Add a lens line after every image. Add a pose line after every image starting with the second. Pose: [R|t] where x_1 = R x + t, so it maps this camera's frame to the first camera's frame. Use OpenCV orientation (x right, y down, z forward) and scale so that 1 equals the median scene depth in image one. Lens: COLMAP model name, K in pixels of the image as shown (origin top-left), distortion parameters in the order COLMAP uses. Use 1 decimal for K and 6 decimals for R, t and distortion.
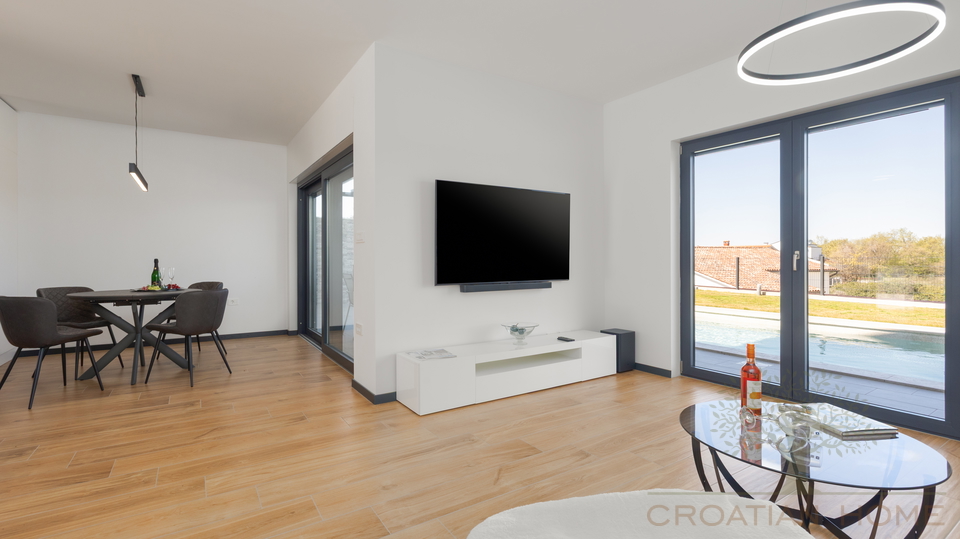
lens RADIAL K [[434.0, 0, 481.4], [0, 434.0, 264.4], [0, 0, 1]] dist [-0.002444, -0.000061]
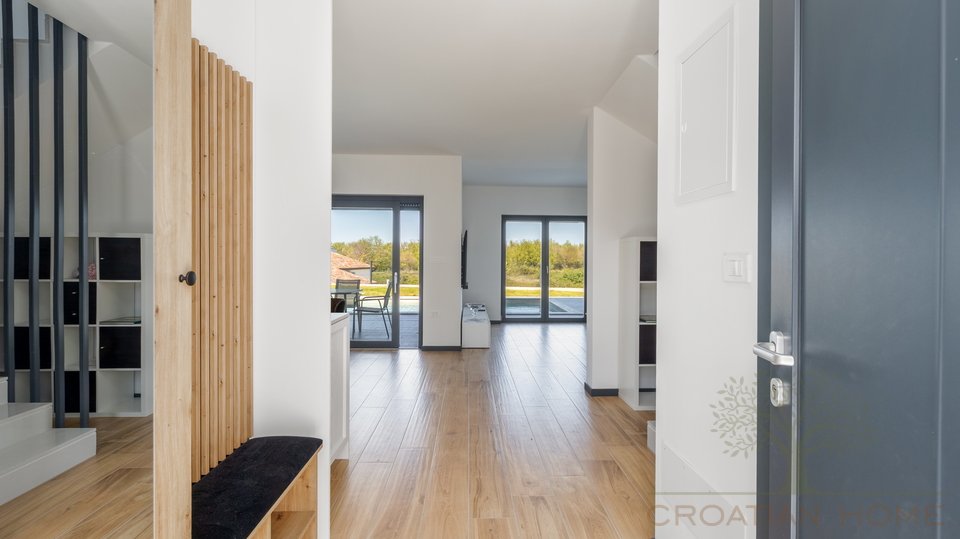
lens RADIAL K [[434.0, 0, 480.5], [0, 434.0, 262.6], [0, 0, 1]] dist [-0.002444, -0.000061]
pose [[0.504791, -0.004297, 0.863231, -1.486844], [0.002957, 0.999990, 0.003249, -0.020803], [-0.863236, 0.000912, 0.504799, -0.071353]]
